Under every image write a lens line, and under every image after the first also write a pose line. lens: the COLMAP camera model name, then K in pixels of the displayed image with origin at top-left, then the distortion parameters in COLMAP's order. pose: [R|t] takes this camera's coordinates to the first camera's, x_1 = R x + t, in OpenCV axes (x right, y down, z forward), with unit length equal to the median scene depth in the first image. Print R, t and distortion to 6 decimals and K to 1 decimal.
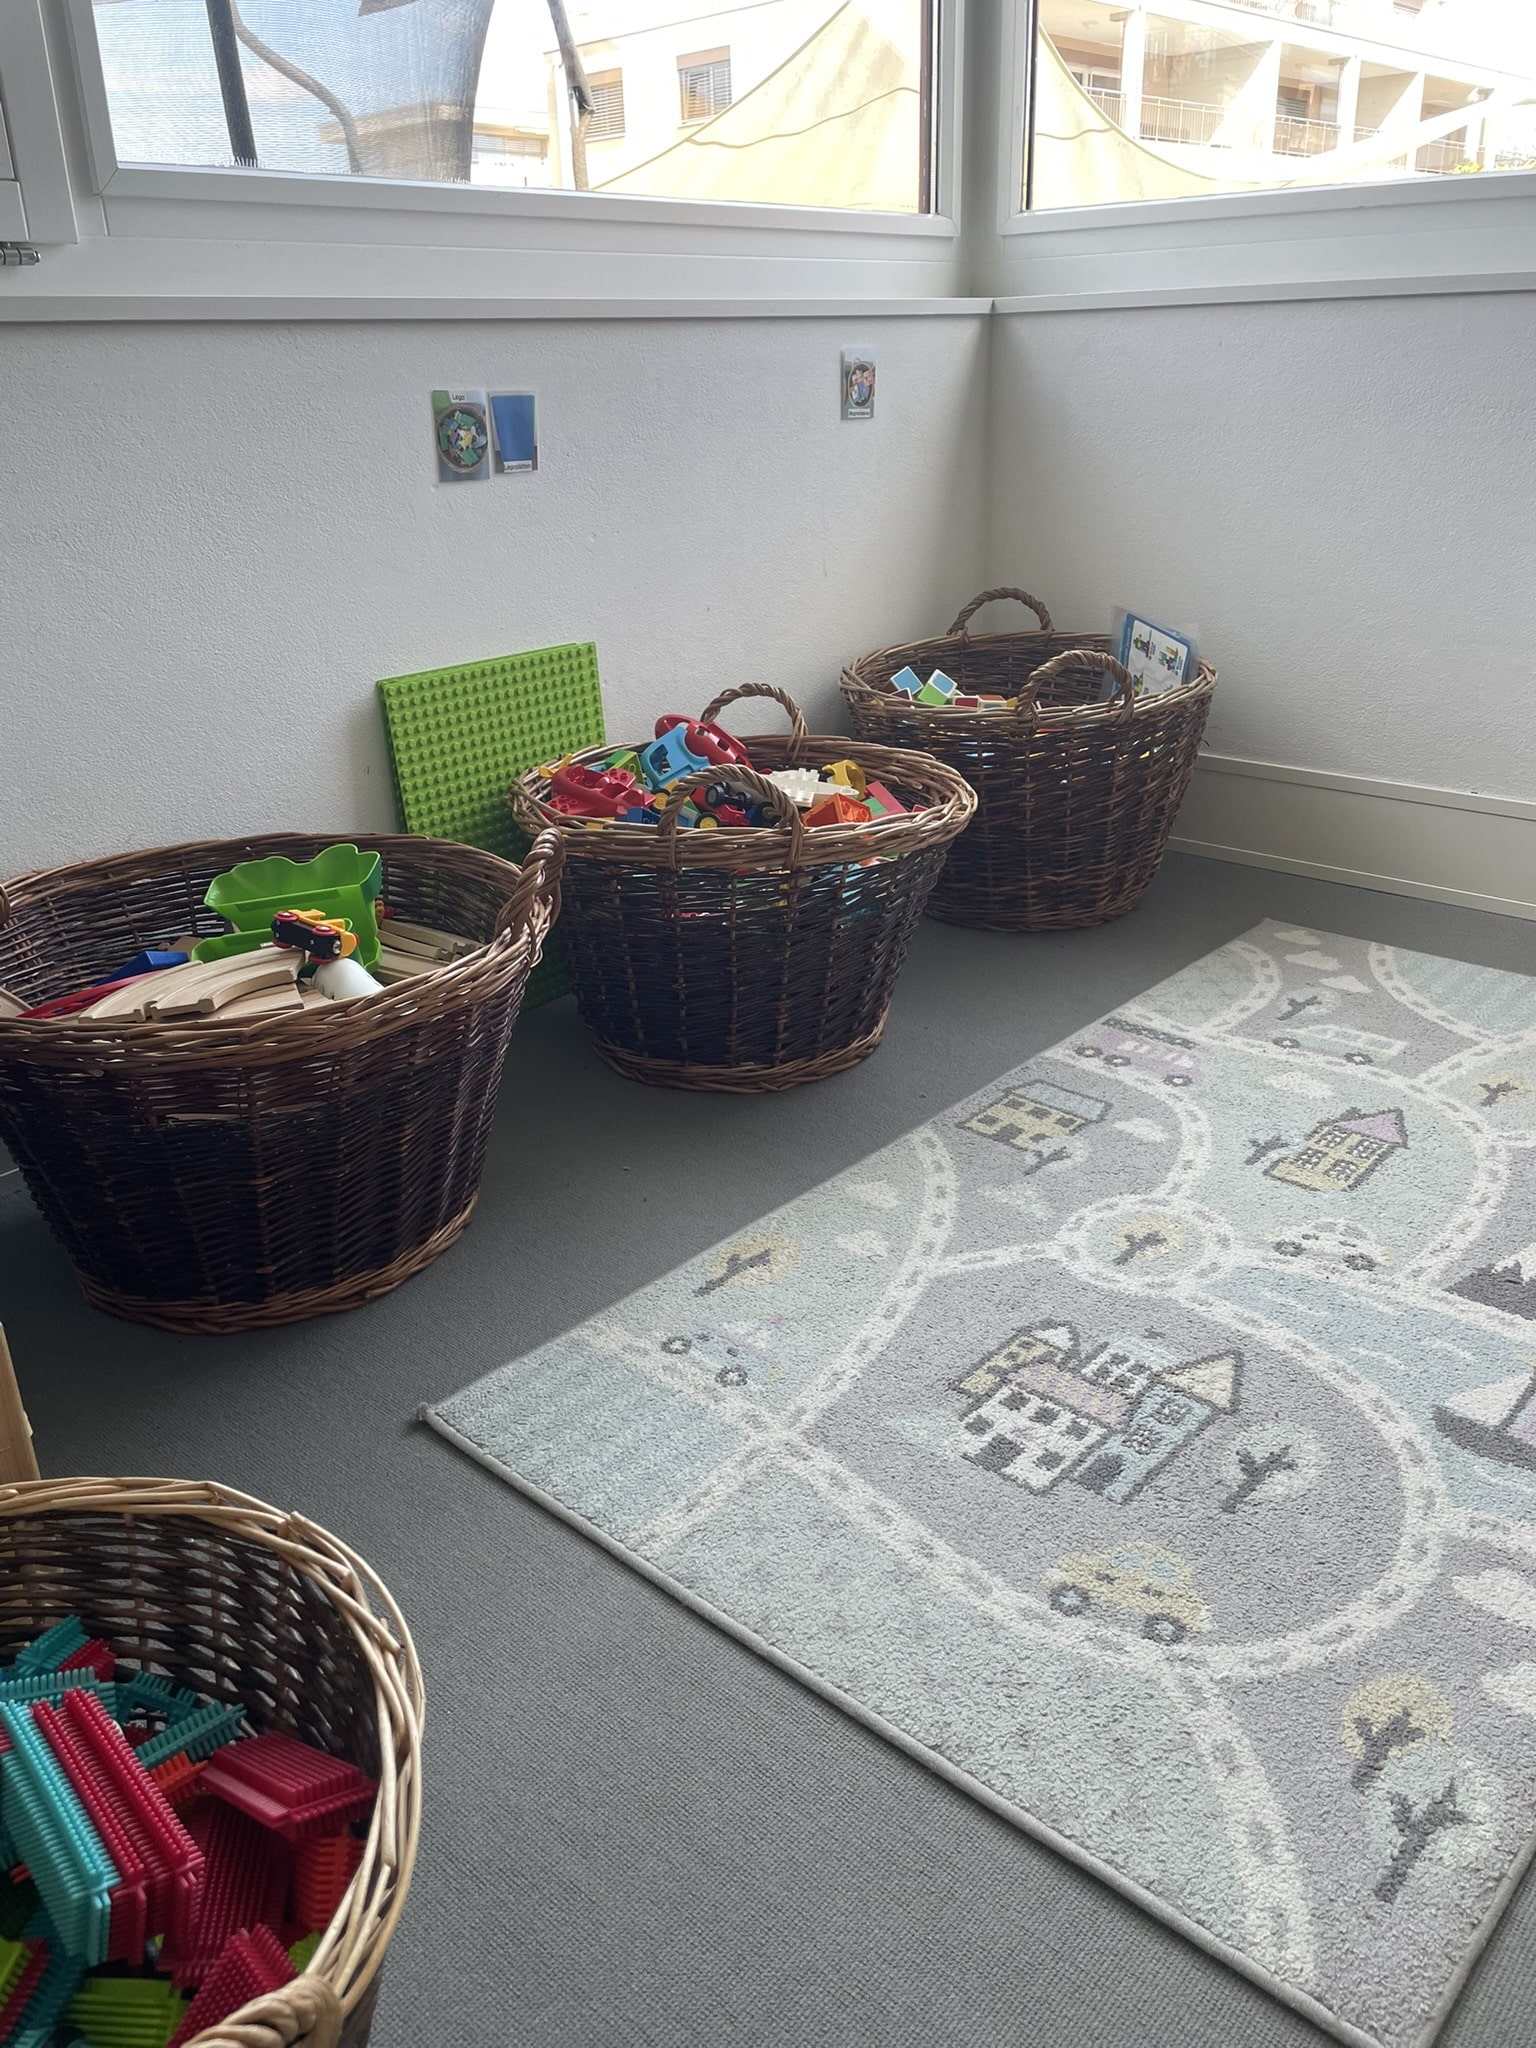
lens RADIAL K [[1553.2, 0, 751.5], [0, 1553.2, 1036.9], [0, 0, 1]] dist [0.047693, -0.042954]
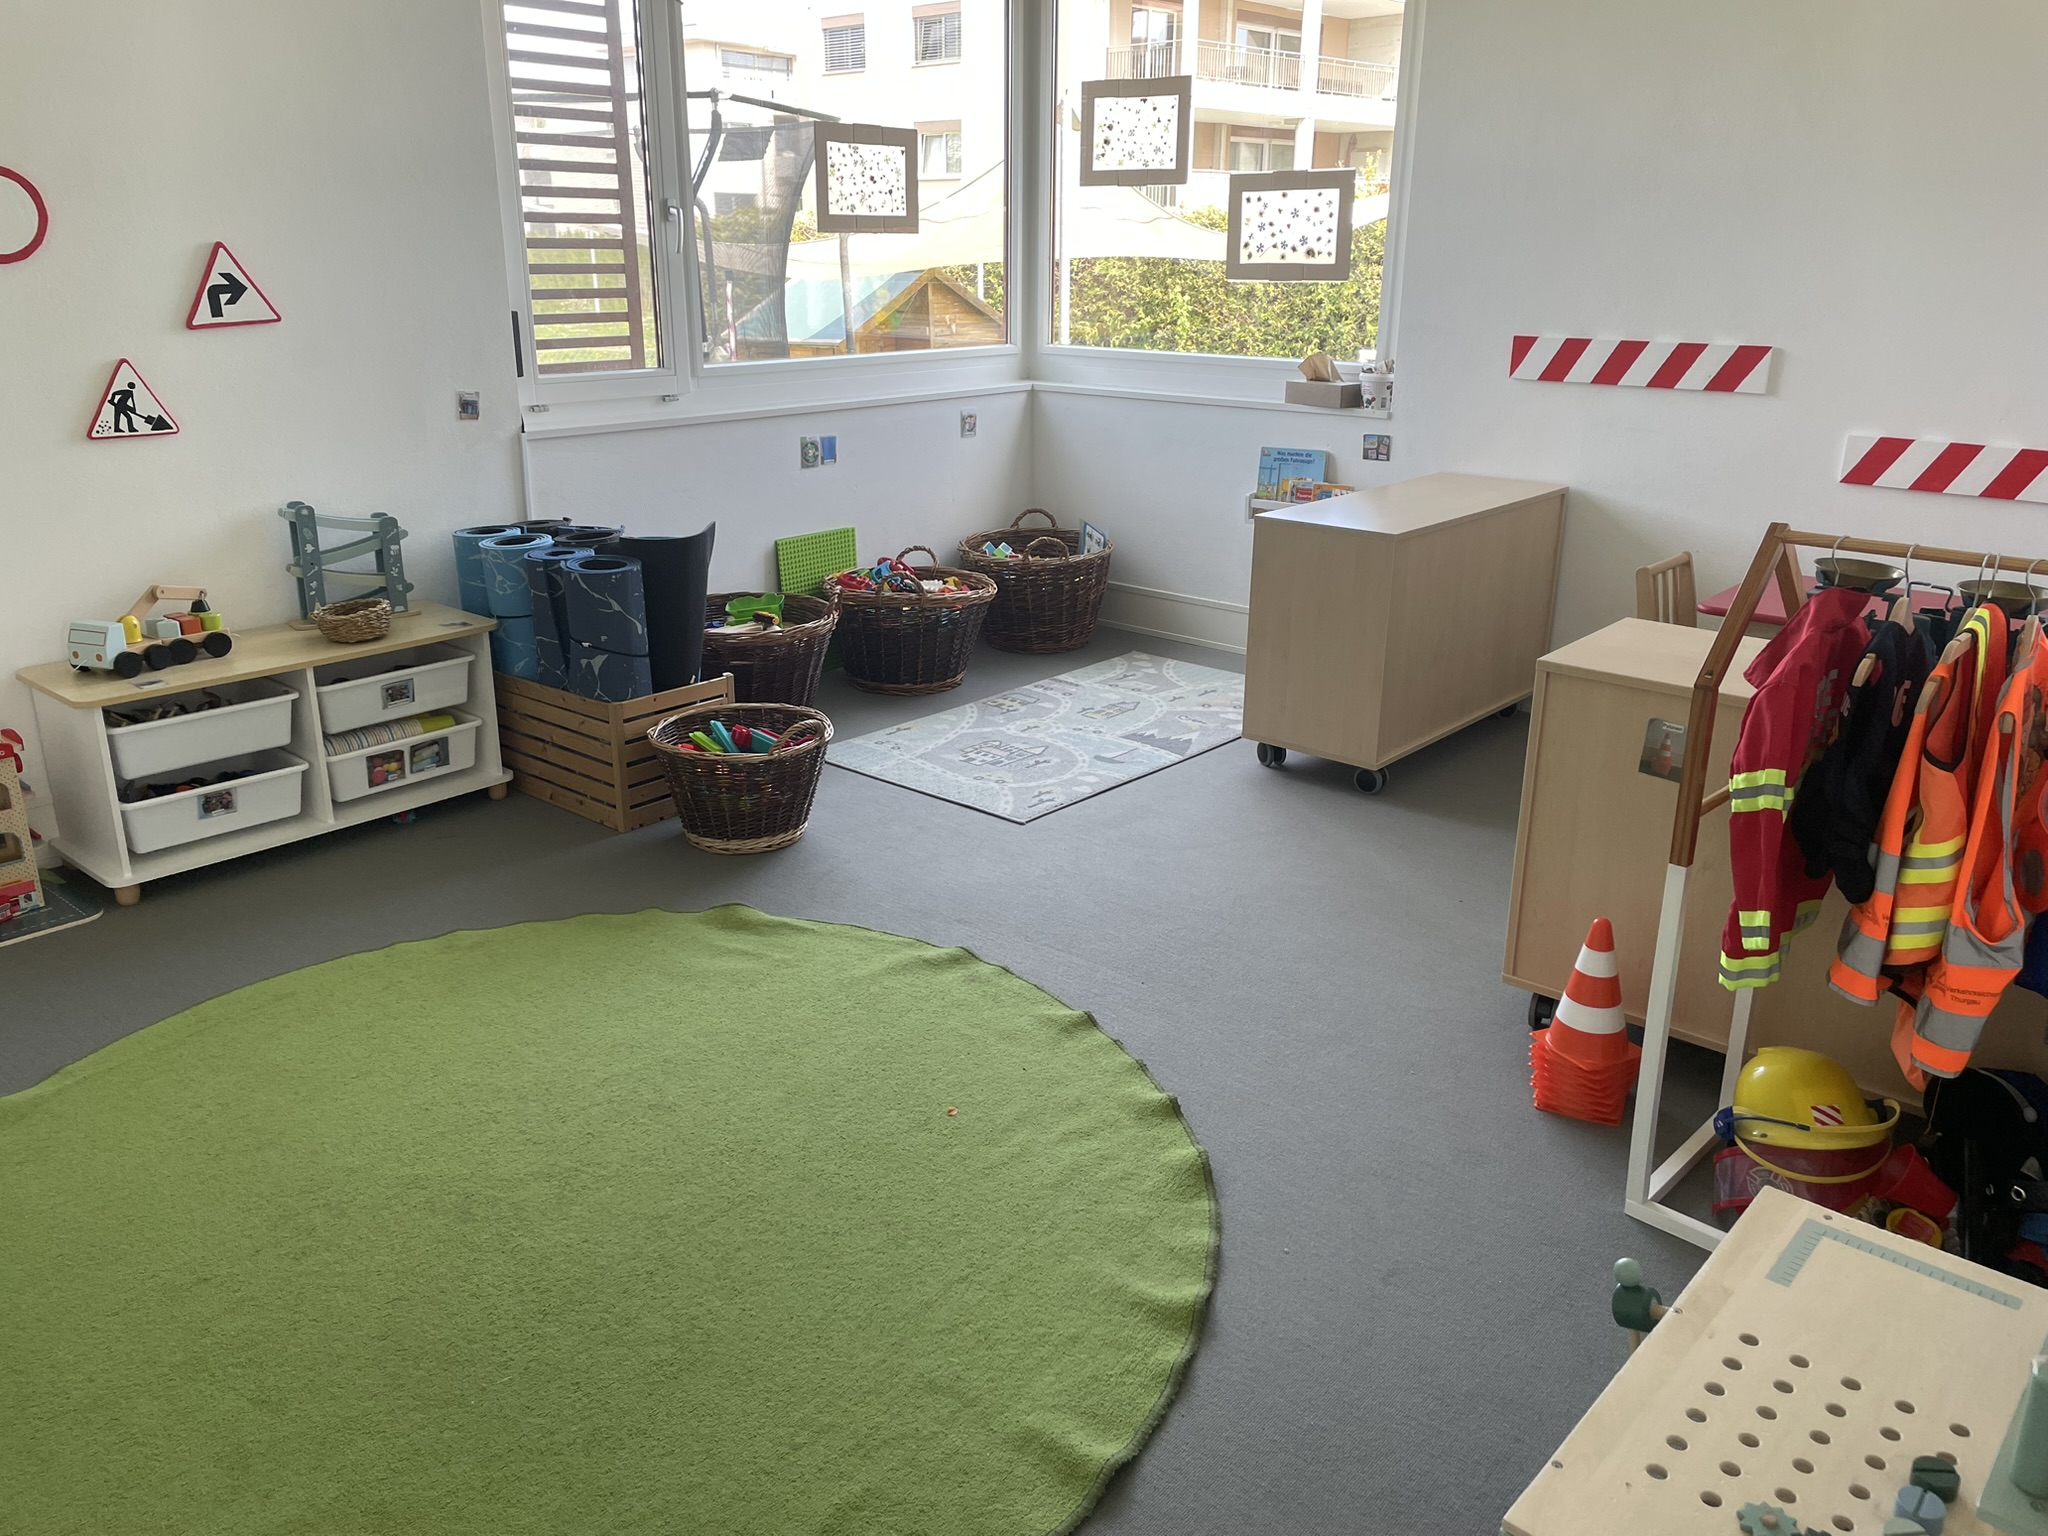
lens RADIAL K [[1553.2, 0, 1040.3], [0, 1553.2, 771.5], [0, 0, 1]] dist [0.047693, -0.042954]
pose [[0.998571, 0.025157, 0.047139, 0.093023], [-0.021164, 0.996293, -0.083375, 0.354984], [-0.049062, 0.082258, 0.995403, -1.536868]]
